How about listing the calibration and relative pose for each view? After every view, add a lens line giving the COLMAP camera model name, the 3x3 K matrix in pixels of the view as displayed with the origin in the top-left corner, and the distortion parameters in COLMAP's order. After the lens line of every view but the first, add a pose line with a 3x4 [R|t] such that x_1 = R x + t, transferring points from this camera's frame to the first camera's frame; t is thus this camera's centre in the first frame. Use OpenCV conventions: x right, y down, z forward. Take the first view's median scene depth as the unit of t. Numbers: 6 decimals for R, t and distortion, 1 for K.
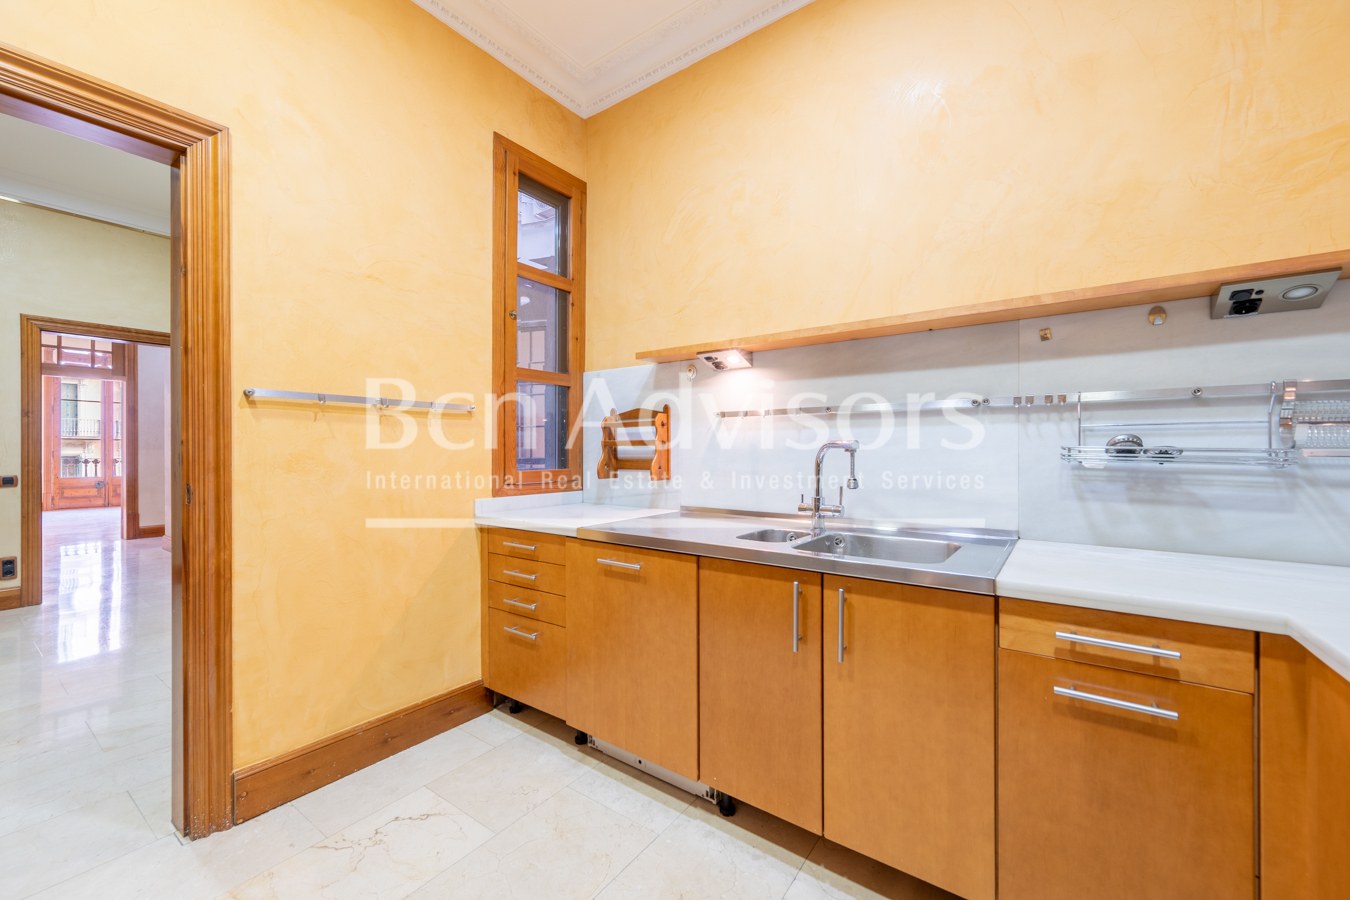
lens RADIAL K [[544.1, 0, 664.8], [0, 544.1, 456.0], [0, 0, 1]] dist [-0.000810, 0.000221]
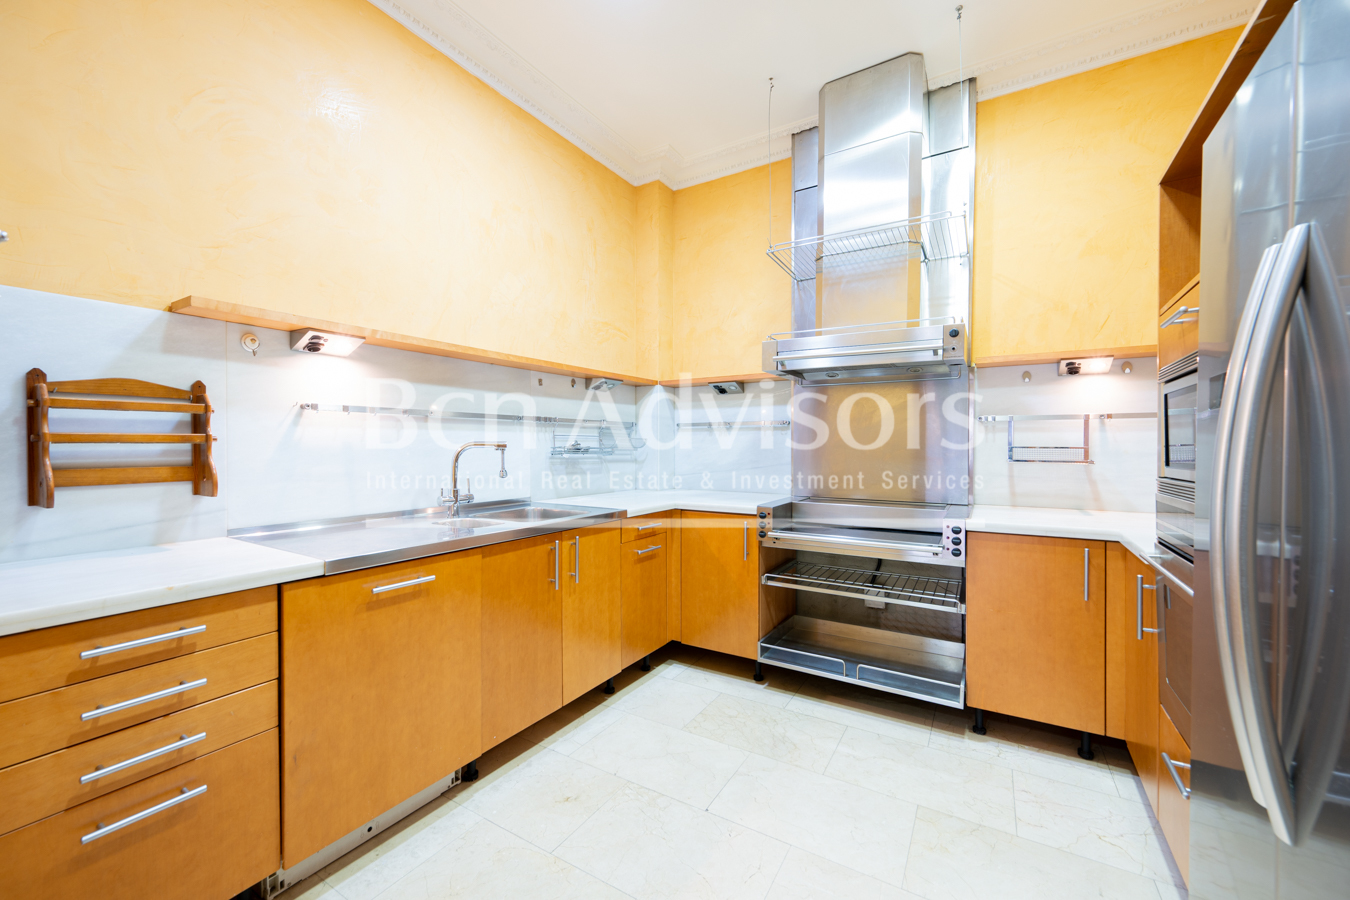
lens RADIAL K [[544.1, 0, 663.4], [0, 544.1, 444.3], [0, 0, 1]] dist [-0.000810, 0.000221]
pose [[-0.095270, 0.000466, 0.995451, -0.946833], [0.003265, 0.999995, -0.000156, -0.018885], [-0.995446, 0.003235, -0.095271, 0.661704]]
